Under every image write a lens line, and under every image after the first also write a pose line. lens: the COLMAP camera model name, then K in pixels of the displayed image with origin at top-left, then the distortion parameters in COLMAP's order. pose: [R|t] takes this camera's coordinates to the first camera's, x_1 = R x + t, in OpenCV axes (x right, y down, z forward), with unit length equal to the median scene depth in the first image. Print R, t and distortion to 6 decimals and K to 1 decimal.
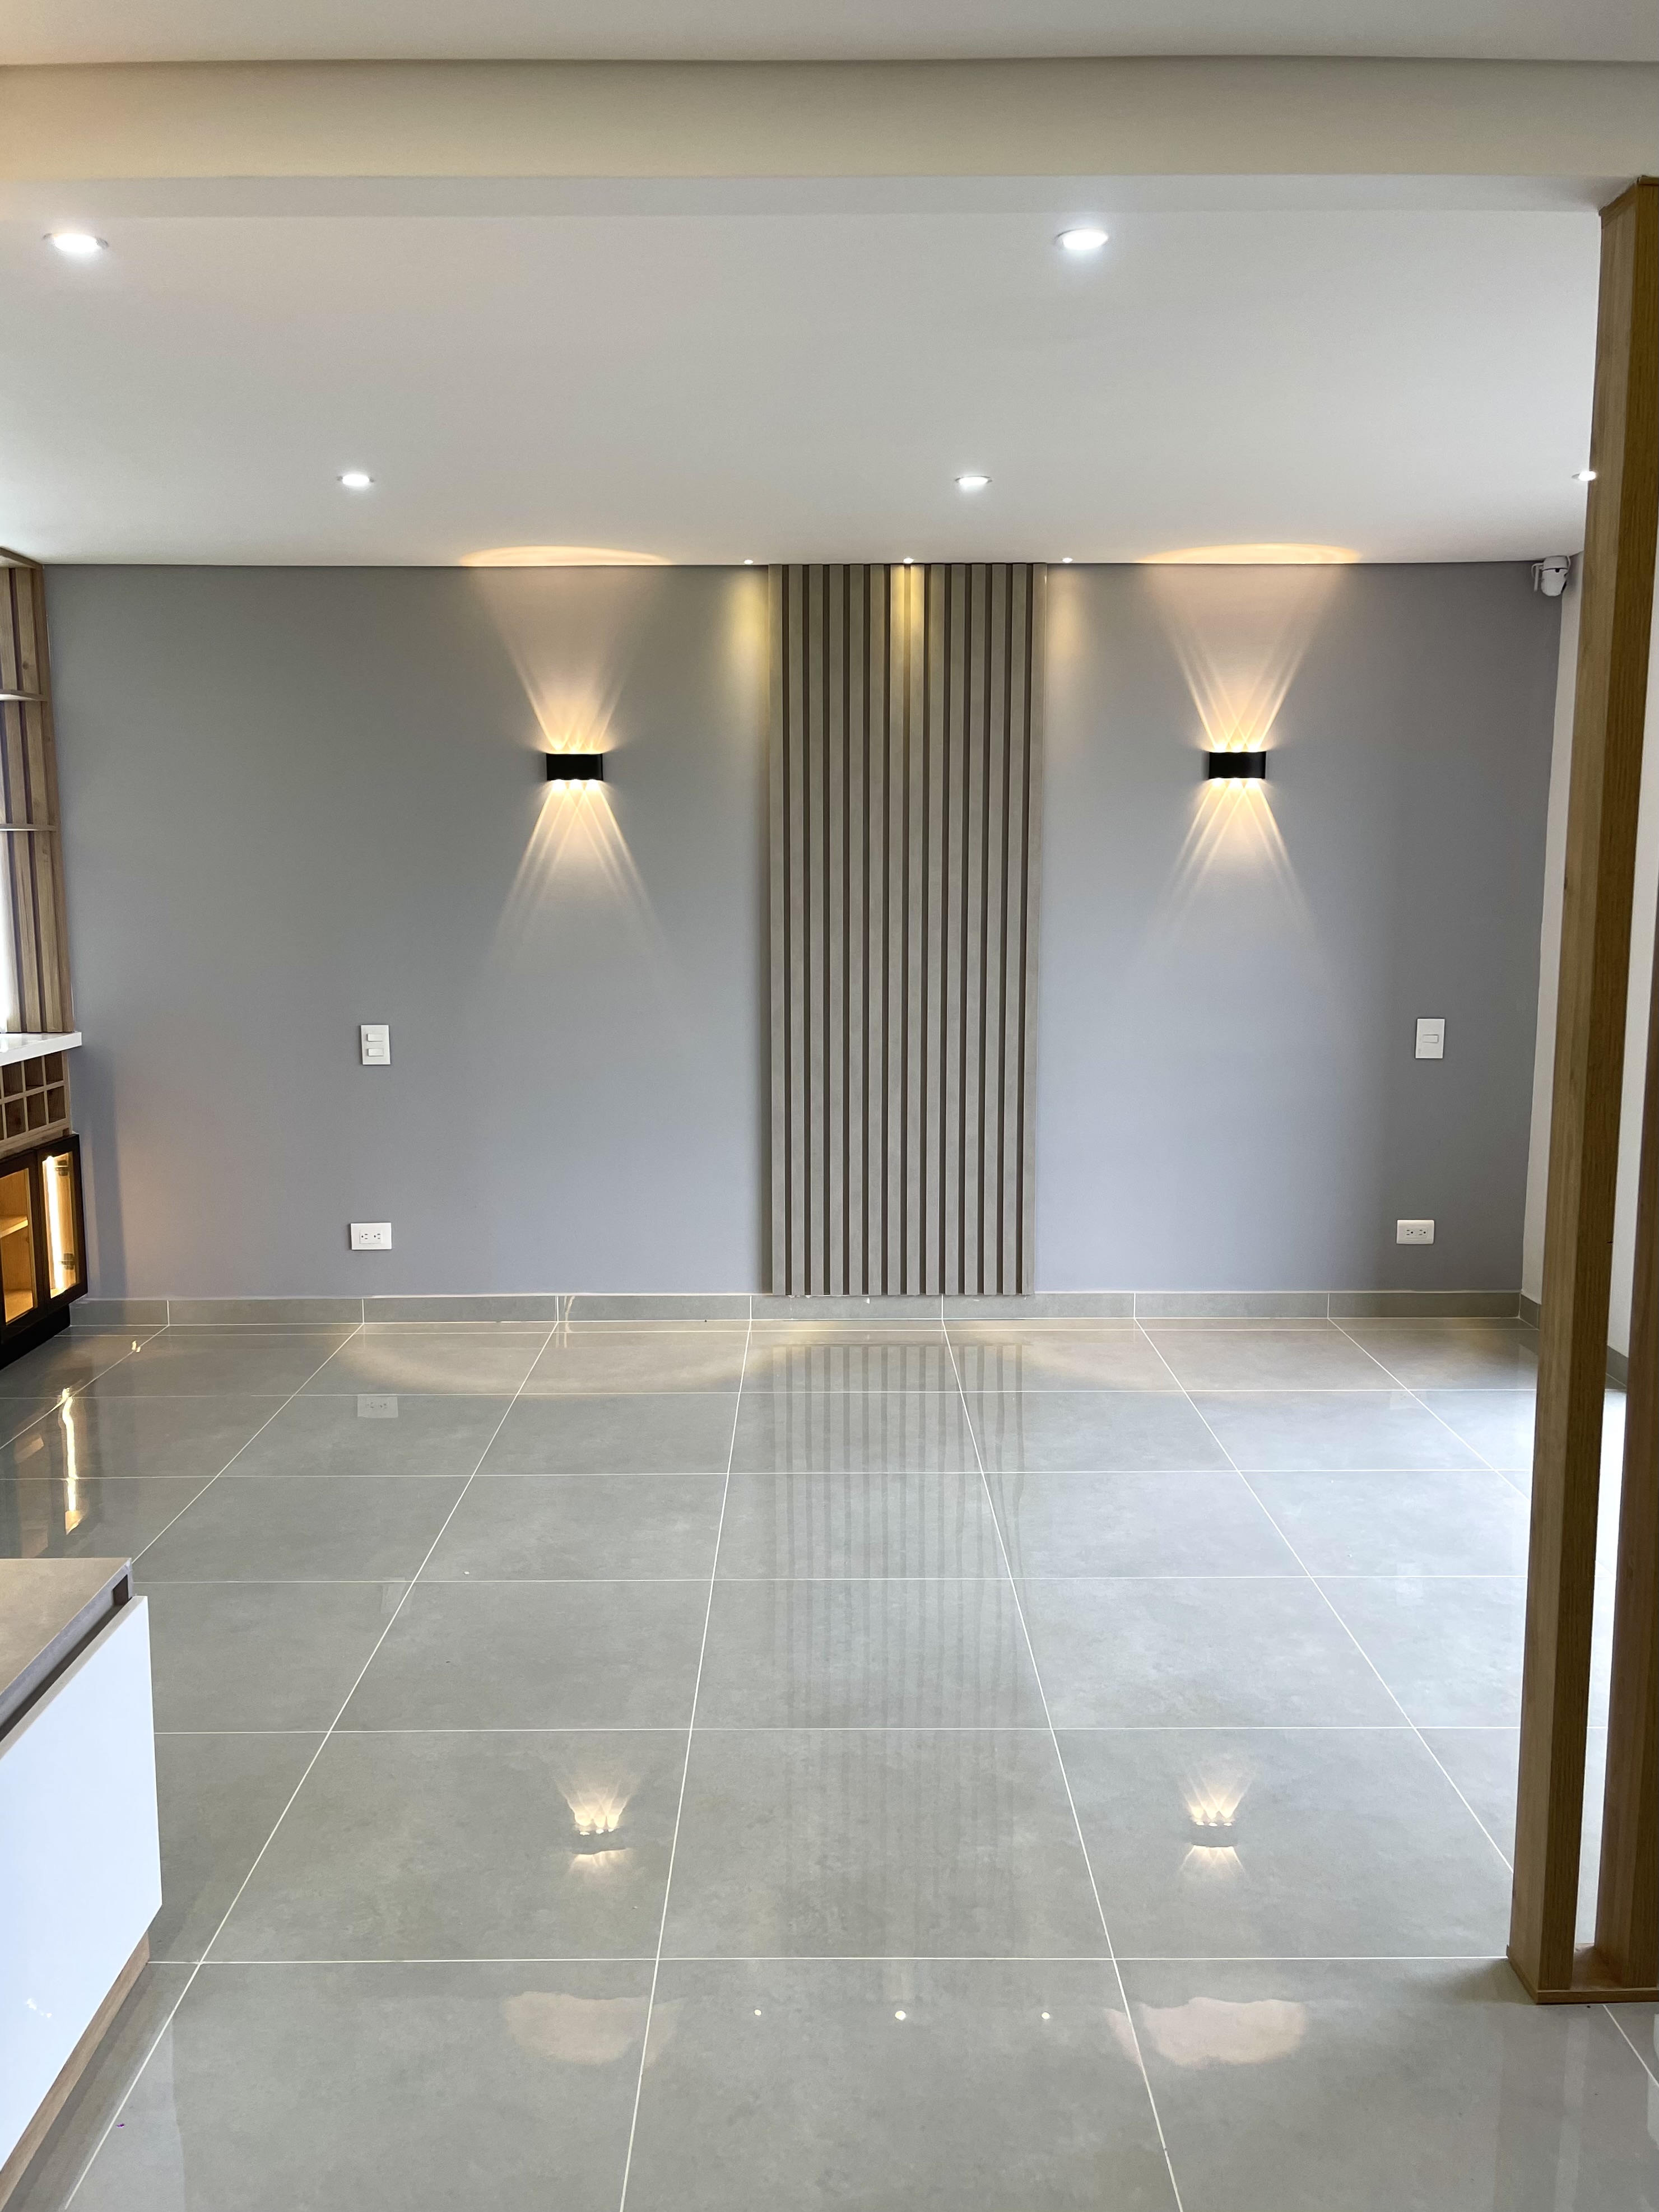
lens RADIAL K [[1686.3, 0, 836.4], [0, 1686.3, 1103.8], [0, 0, 1]] dist [0.055807, -0.056147]
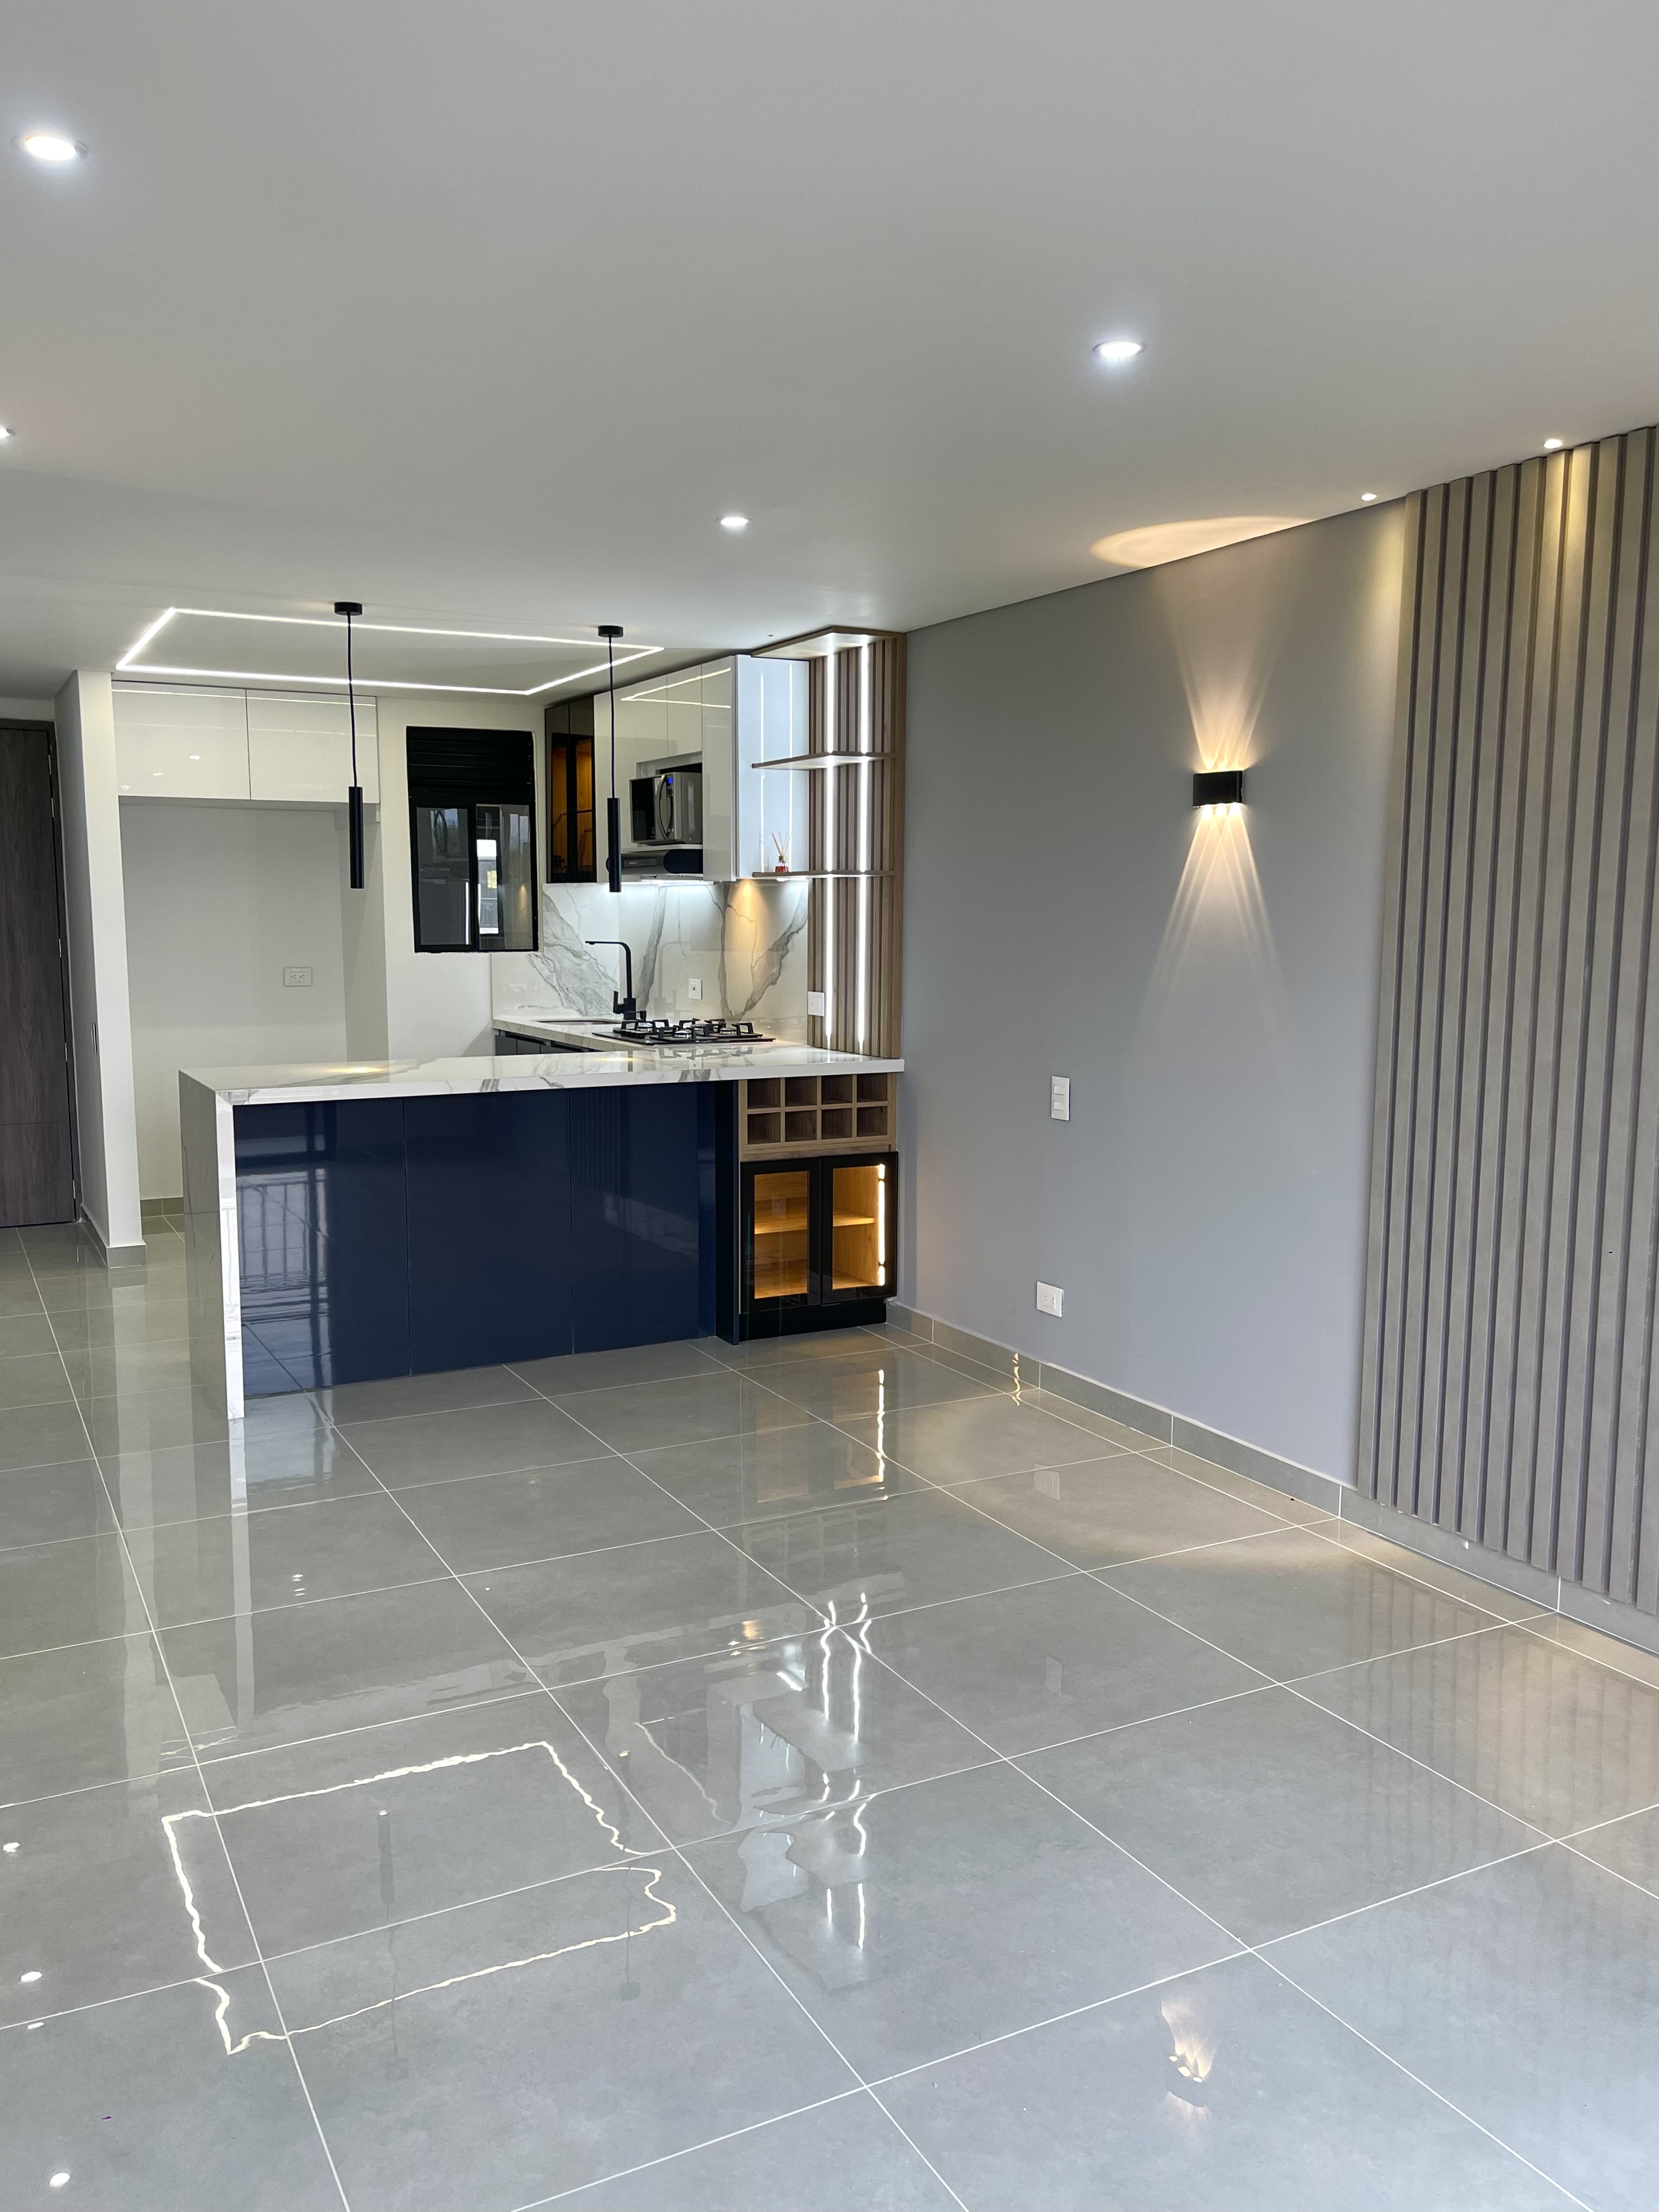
lens RADIAL K [[1709.1, 0, 827.7], [0, 1709.1, 1128.0], [0, 0, 1]] dist [0.012686, 0.000072]
pose [[0.459996, 0.117420, -0.880123, 0.512358], [-0.130123, 0.989431, 0.063995, -0.063308], [0.878334, 0.085086, 0.470413, 0.451189]]
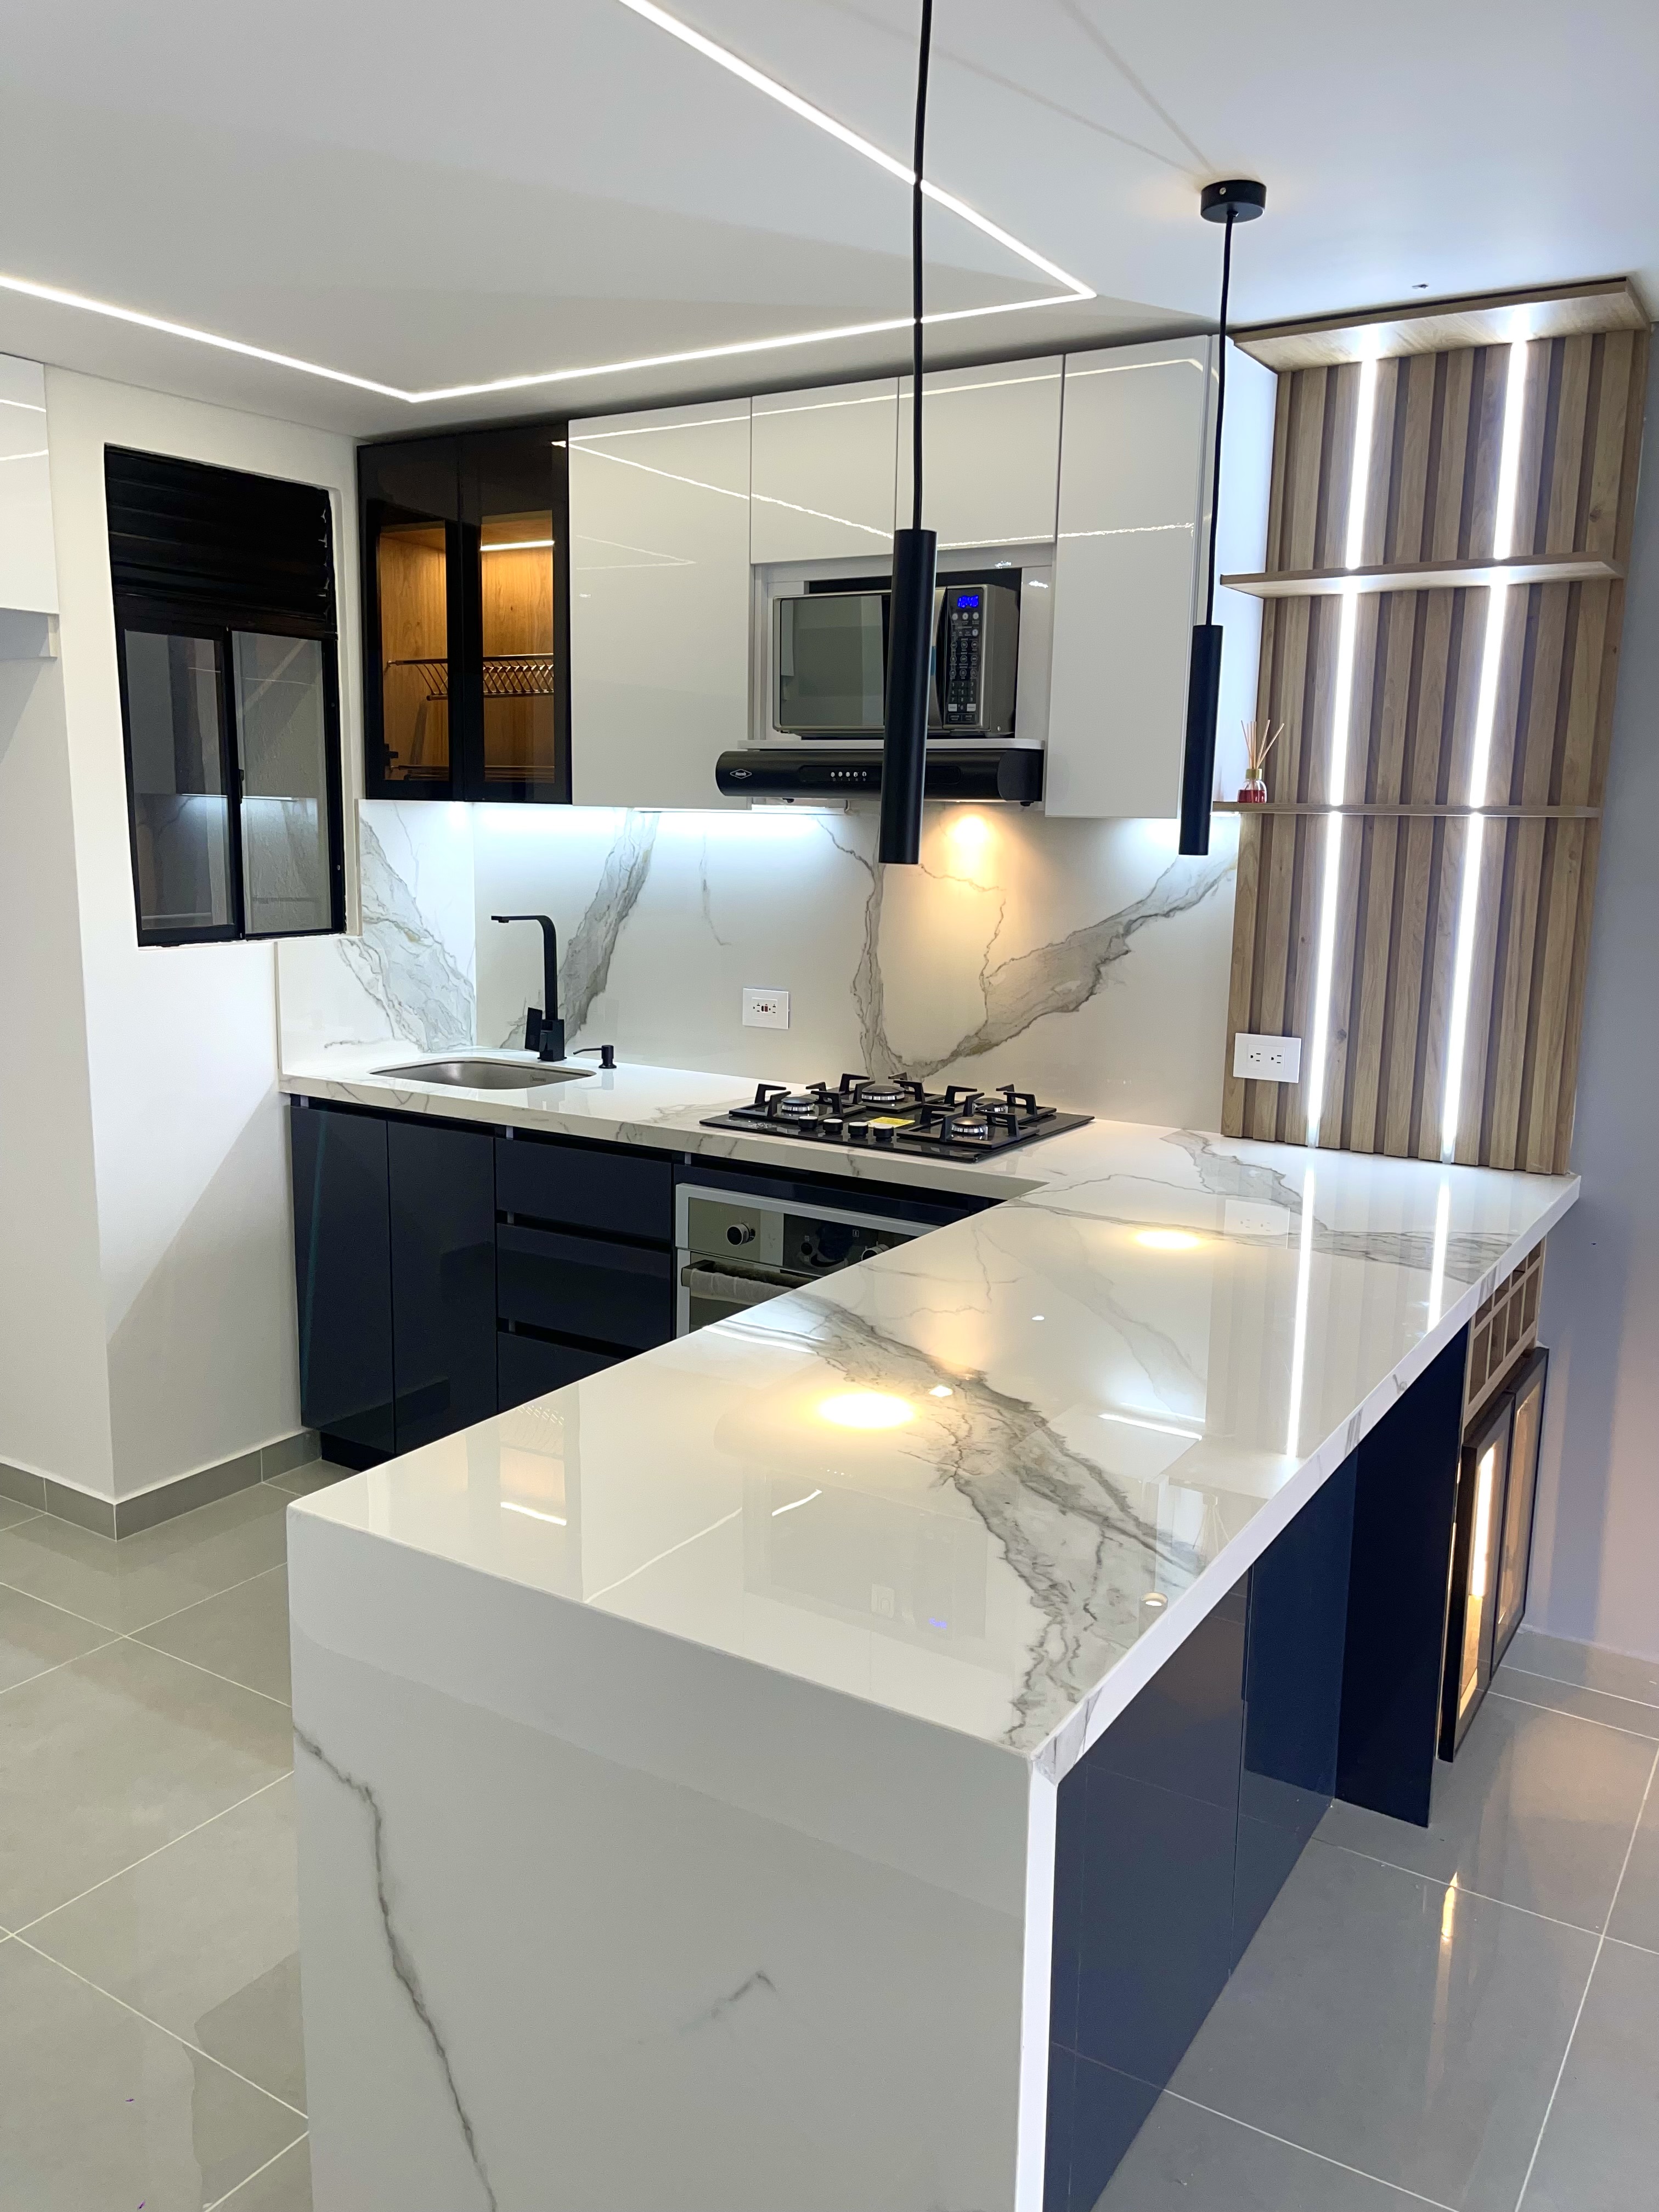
lens RADIAL K [[1698.9, 0, 829.5], [0, 1698.9, 1106.0], [0, 0, 1]] dist [0.004882, -0.000412]
pose [[0.839869, 0.109303, -0.531669, -0.340522], [-0.096021, 0.993985, 0.052665, -0.071337], [0.534228, 0.006820, 0.845313, 0.395412]]
